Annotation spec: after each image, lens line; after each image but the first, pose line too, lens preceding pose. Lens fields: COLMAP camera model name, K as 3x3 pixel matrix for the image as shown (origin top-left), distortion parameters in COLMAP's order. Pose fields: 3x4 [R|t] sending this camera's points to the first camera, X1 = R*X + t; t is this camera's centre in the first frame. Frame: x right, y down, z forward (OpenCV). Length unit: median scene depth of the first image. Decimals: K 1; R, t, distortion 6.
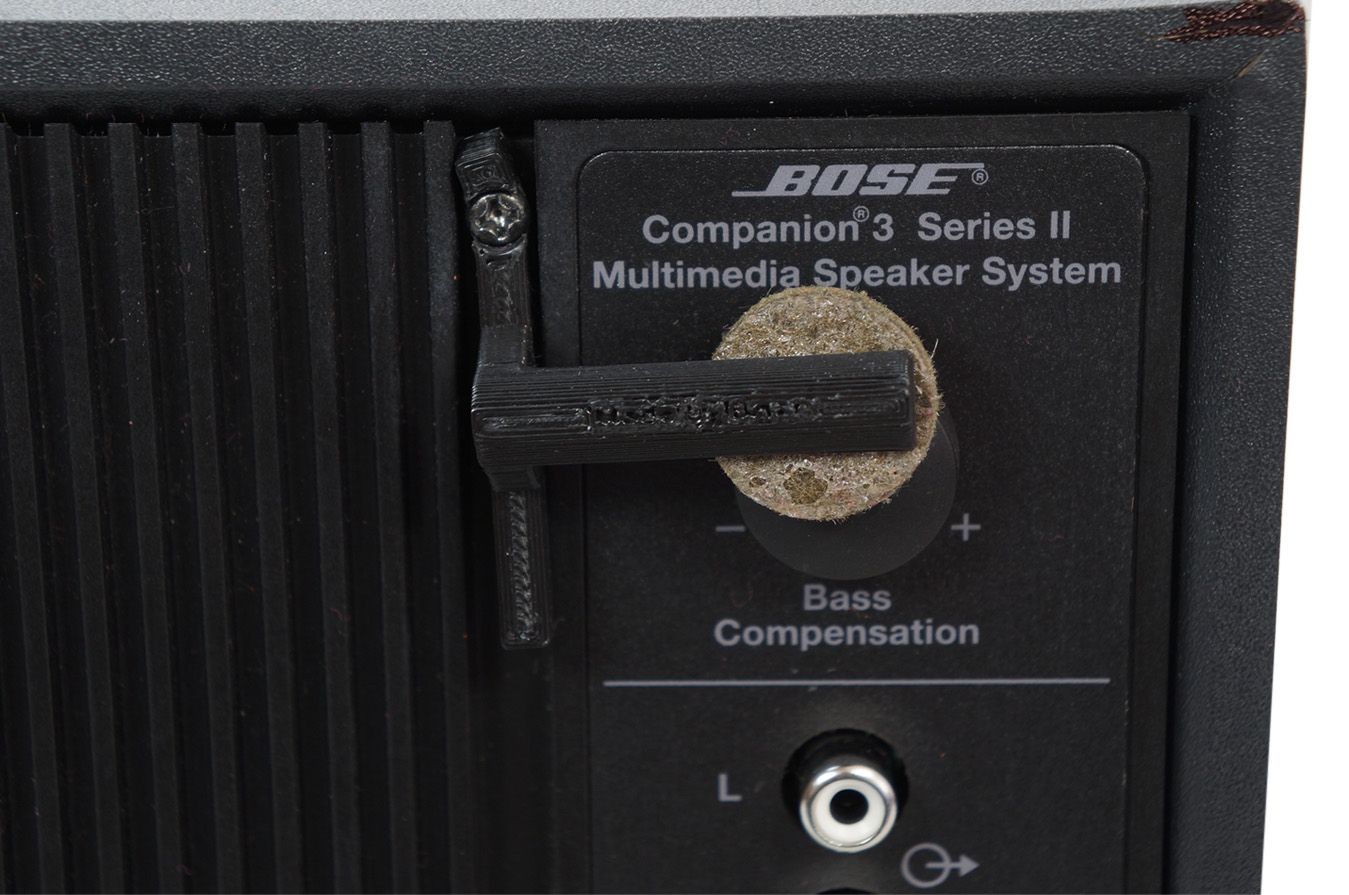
lens RADIAL K [[3664.8, 0, 674.5], [0, 3664.8, 447.5], [0, 0, 1]] dist [0.332092, -0.234754]
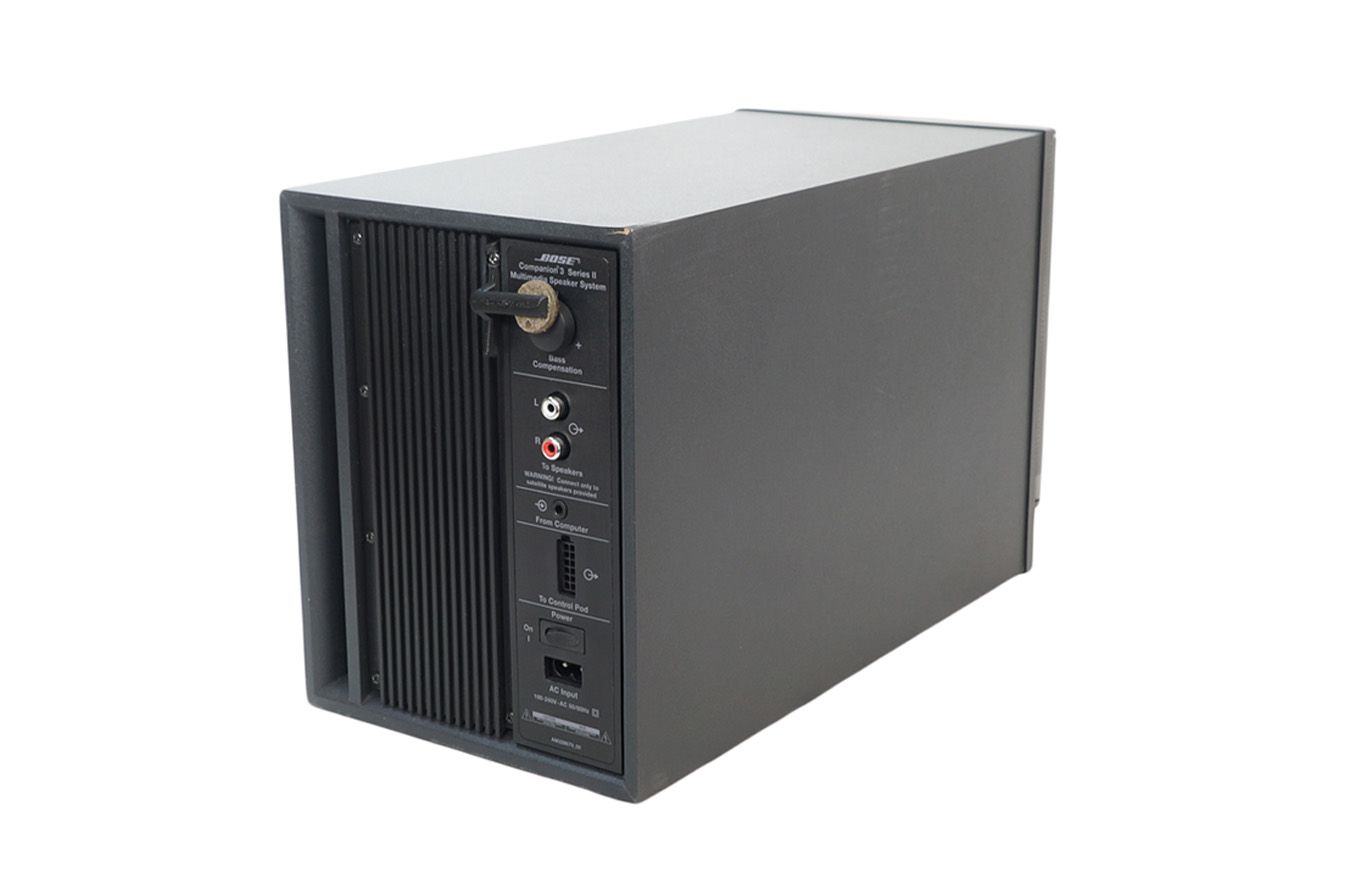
lens RADIAL K [[2039.3, 0, 674.5], [0, 2039.3, 447.5], [0, 0, 1]] dist [-0.124915, -0.008668]
pose [[0.817745, 0.162417, -0.552189, 1.539944], [-0.202866, 0.979128, -0.012432, 0.148845], [0.538645, 0.122187, 0.833626, -0.923535]]
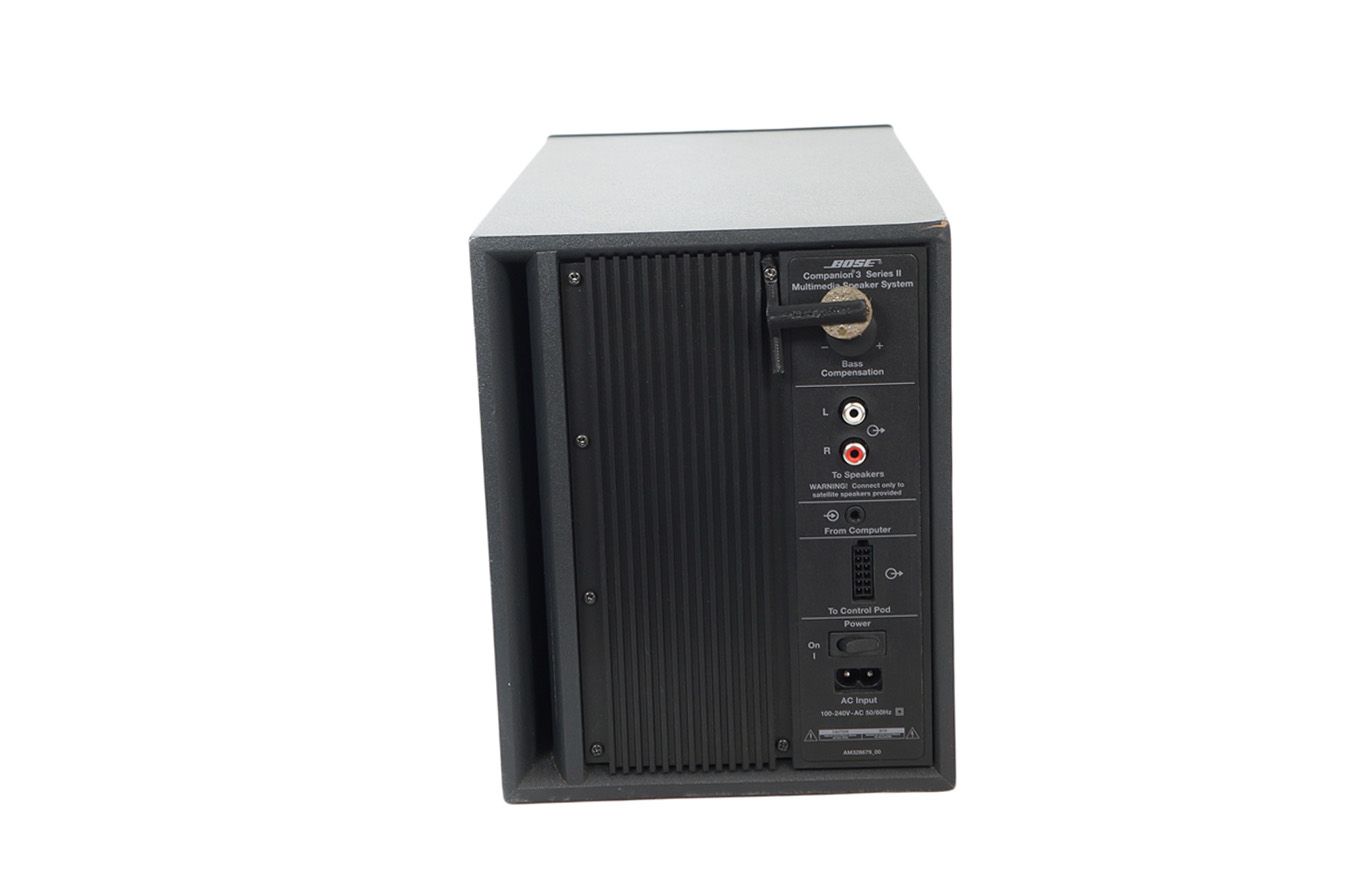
lens RADIAL K [[2082.2, 0, 674.5], [0, 2082.2, 447.5], [0, 0, 1]] dist [0.019049, 0.010289]
pose [[0.998740, -0.018420, -0.046688, -0.050350], [0.013384, 0.994279, -0.105971, 0.406792], [0.048373, 0.105213, 0.993273, -1.462165]]
